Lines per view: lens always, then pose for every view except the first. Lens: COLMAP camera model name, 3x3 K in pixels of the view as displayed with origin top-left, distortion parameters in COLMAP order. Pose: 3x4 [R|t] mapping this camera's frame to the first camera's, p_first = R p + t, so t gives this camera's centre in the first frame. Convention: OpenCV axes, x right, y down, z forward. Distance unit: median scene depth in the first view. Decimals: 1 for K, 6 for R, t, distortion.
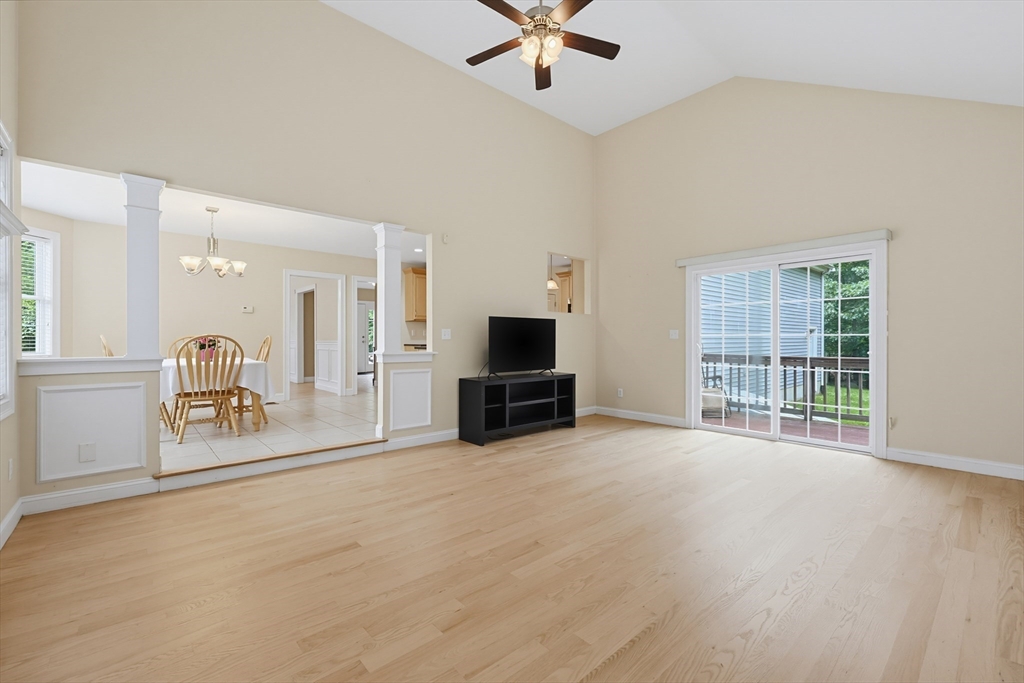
lens RADIAL K [[440.4, 0, 512.0], [0, 440.4, 341.5], [0, 0, 1]] dist [0.000148, -0.000124]
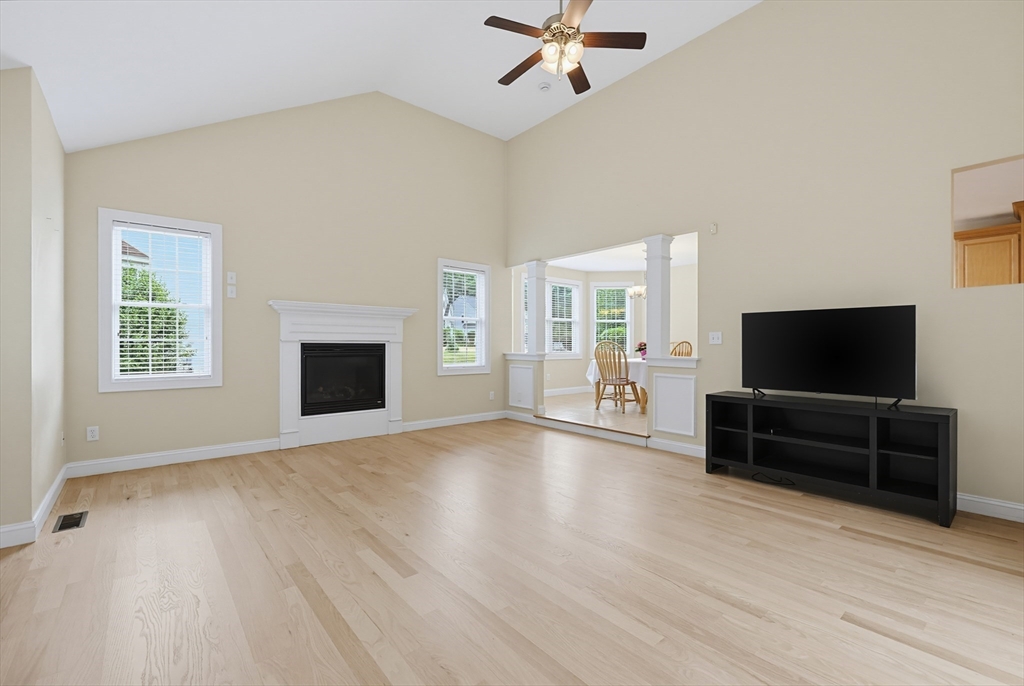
lens RADIAL K [[440.4, 0, 512.0], [0, 440.4, 343.0], [0, 0, 1]] dist [0.000148, -0.000124]
pose [[-0.038511, -0.007061, -0.999233, 0.758619], [-0.003537, 0.999970, -0.006930, 0.000772], [0.999252, 0.003267, -0.038535, 0.654497]]
